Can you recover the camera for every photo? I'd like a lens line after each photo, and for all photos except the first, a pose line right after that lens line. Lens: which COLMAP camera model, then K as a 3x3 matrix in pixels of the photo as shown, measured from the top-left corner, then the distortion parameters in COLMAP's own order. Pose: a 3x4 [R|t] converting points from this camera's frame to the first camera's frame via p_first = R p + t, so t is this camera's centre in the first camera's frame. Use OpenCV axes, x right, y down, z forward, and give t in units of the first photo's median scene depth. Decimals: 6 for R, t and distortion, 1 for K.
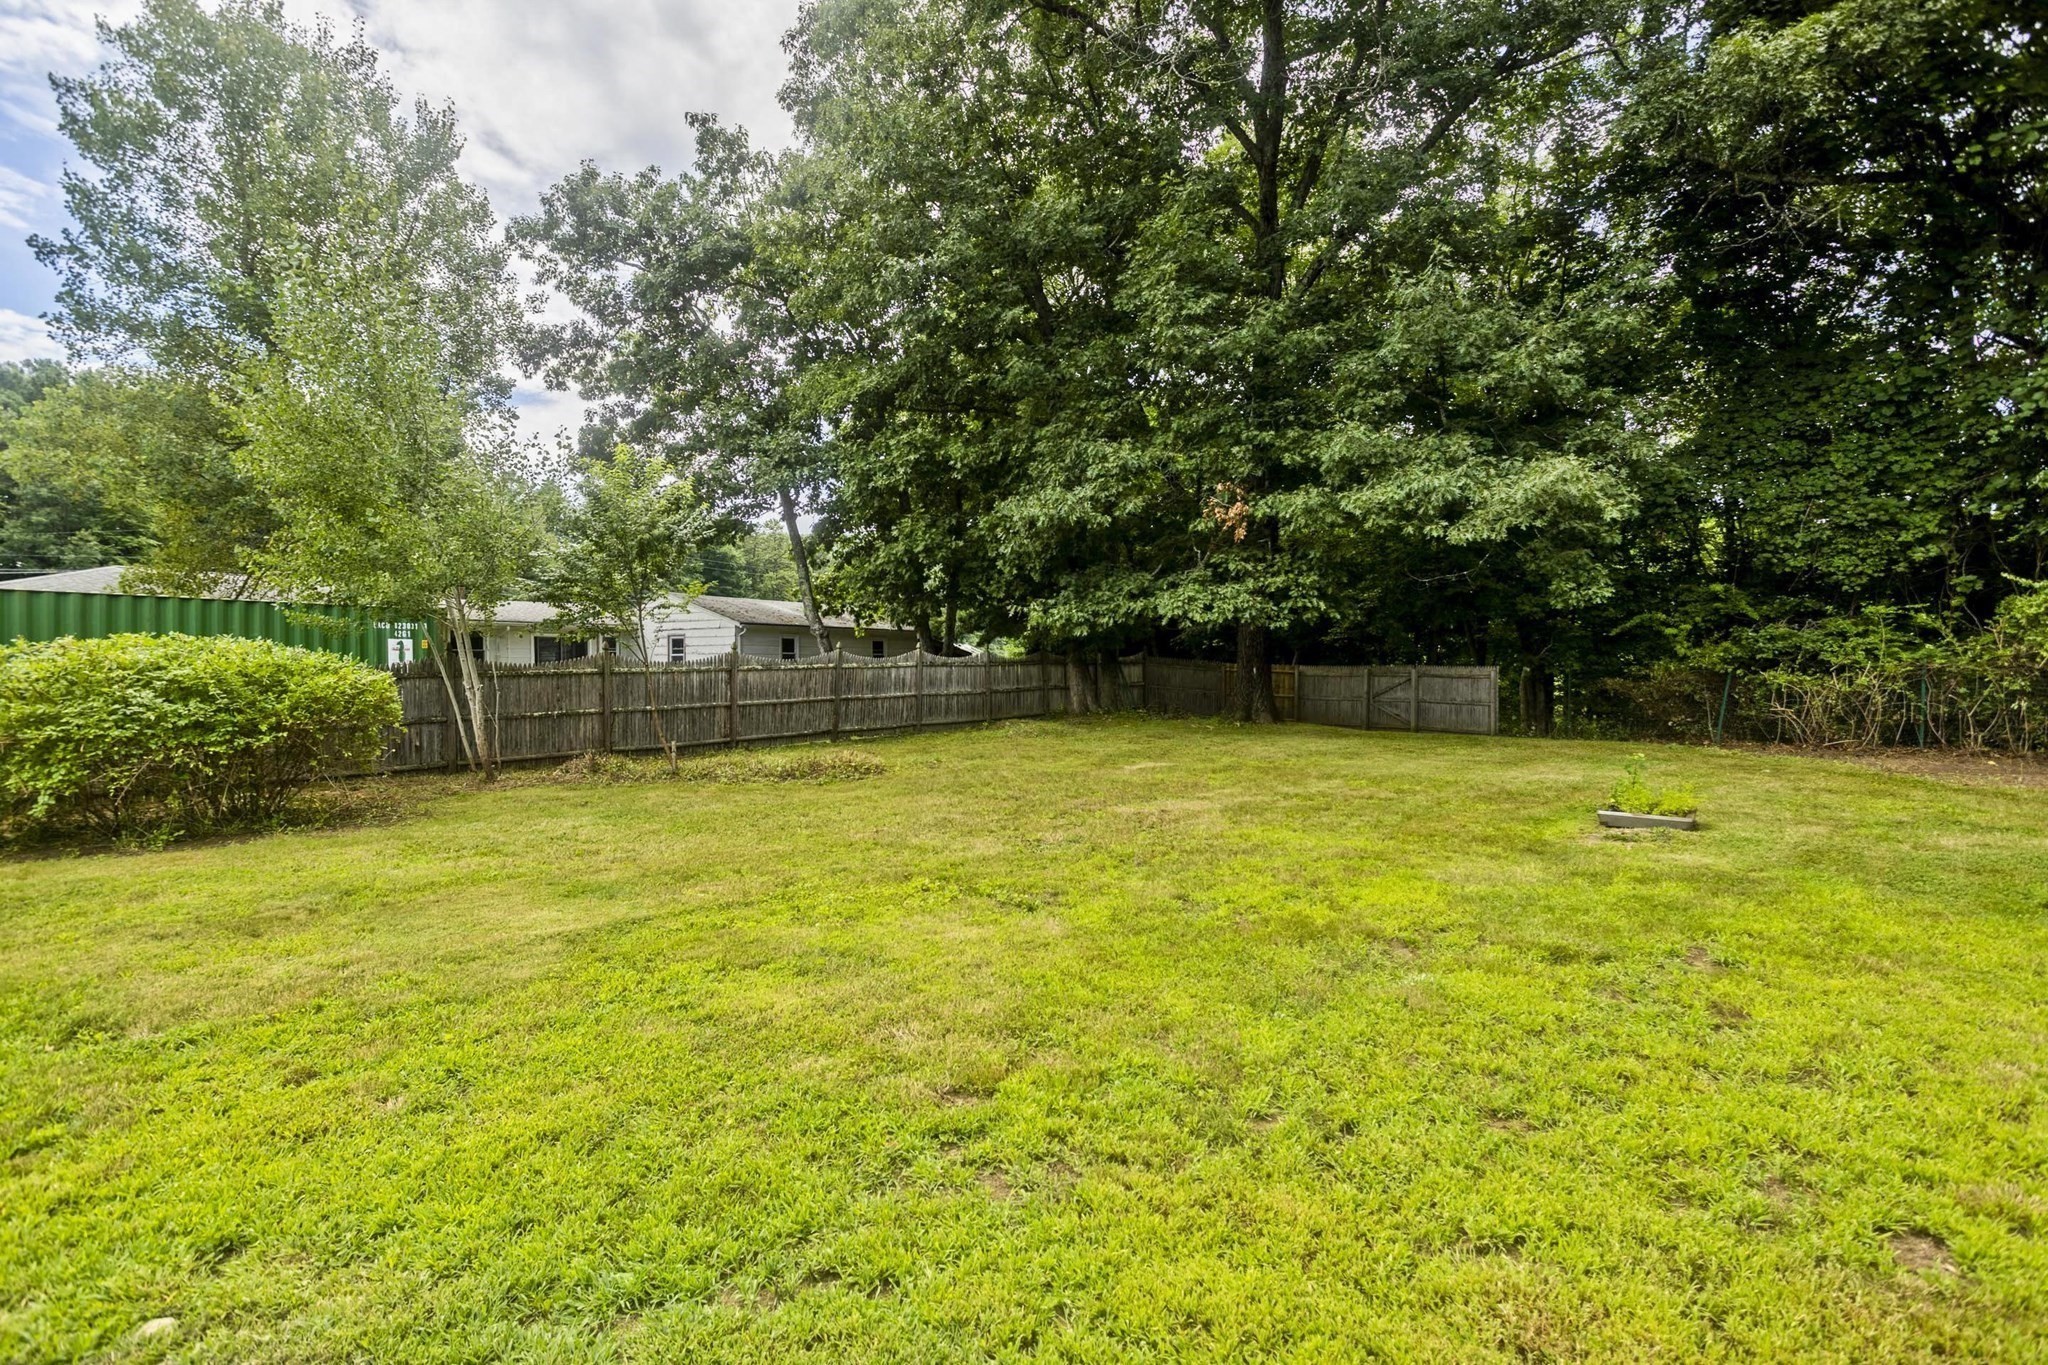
lens RADIAL K [[1000.7, 0, 1023.6], [0, 1000.7, 683.2], [0, 0, 1]] dist [-0.024589, 0.010521]
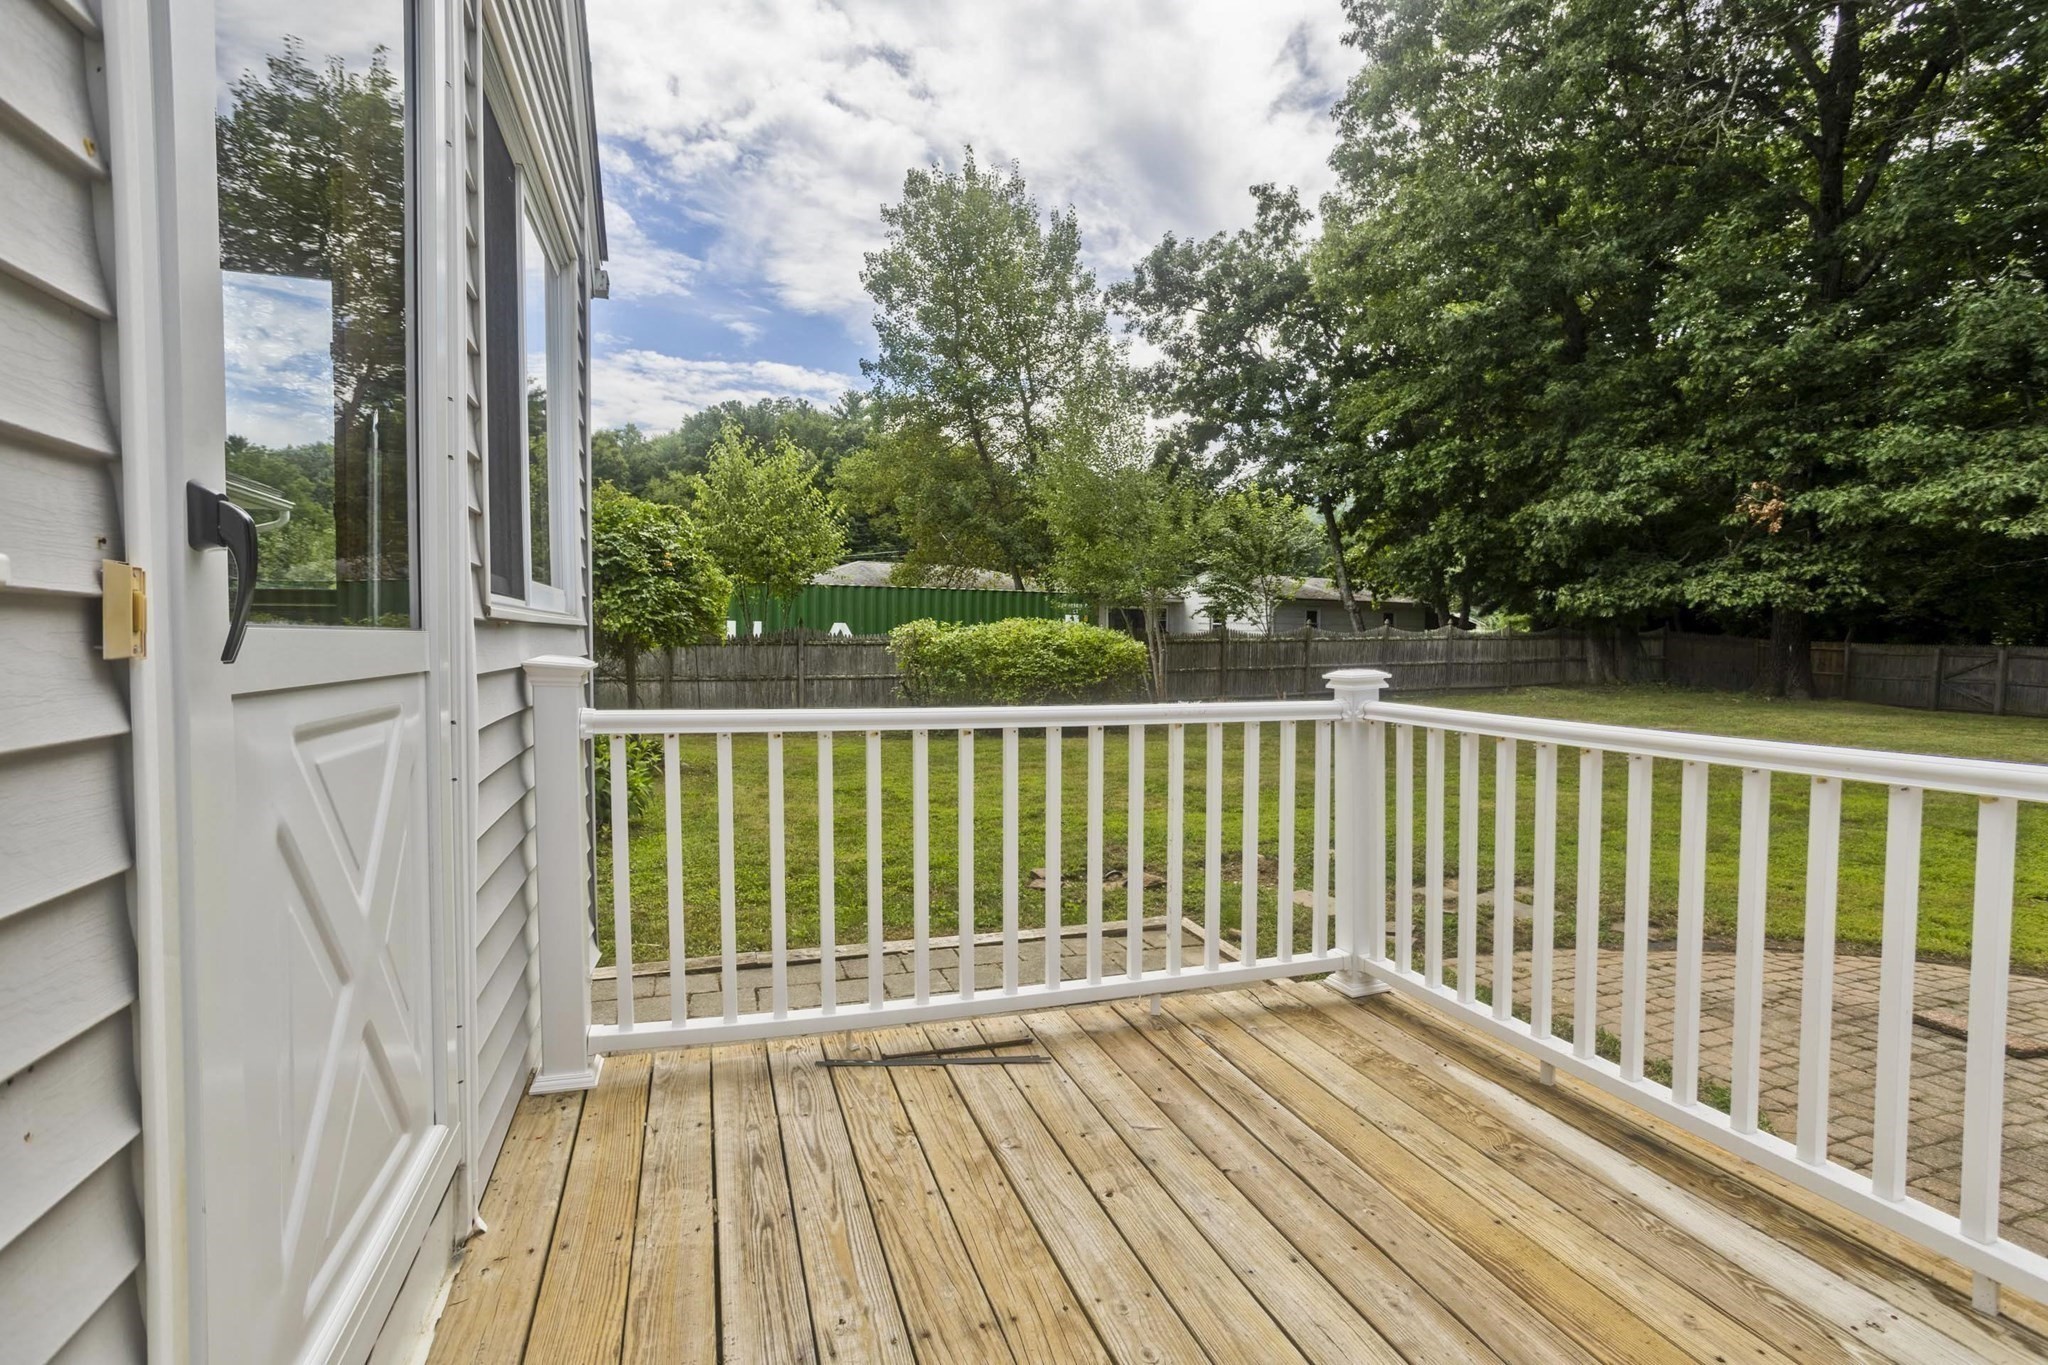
lens RADIAL K [[1000.7, 0, 1025.1], [0, 1000.7, 673.8], [0, 0, 1]] dist [-0.024589, 0.010521]
pose [[0.903195, 0.034553, -0.427837, -0.057651], [-0.021255, 0.999132, 0.035822, -0.007763], [0.428703, -0.023260, 0.903146, -0.341813]]
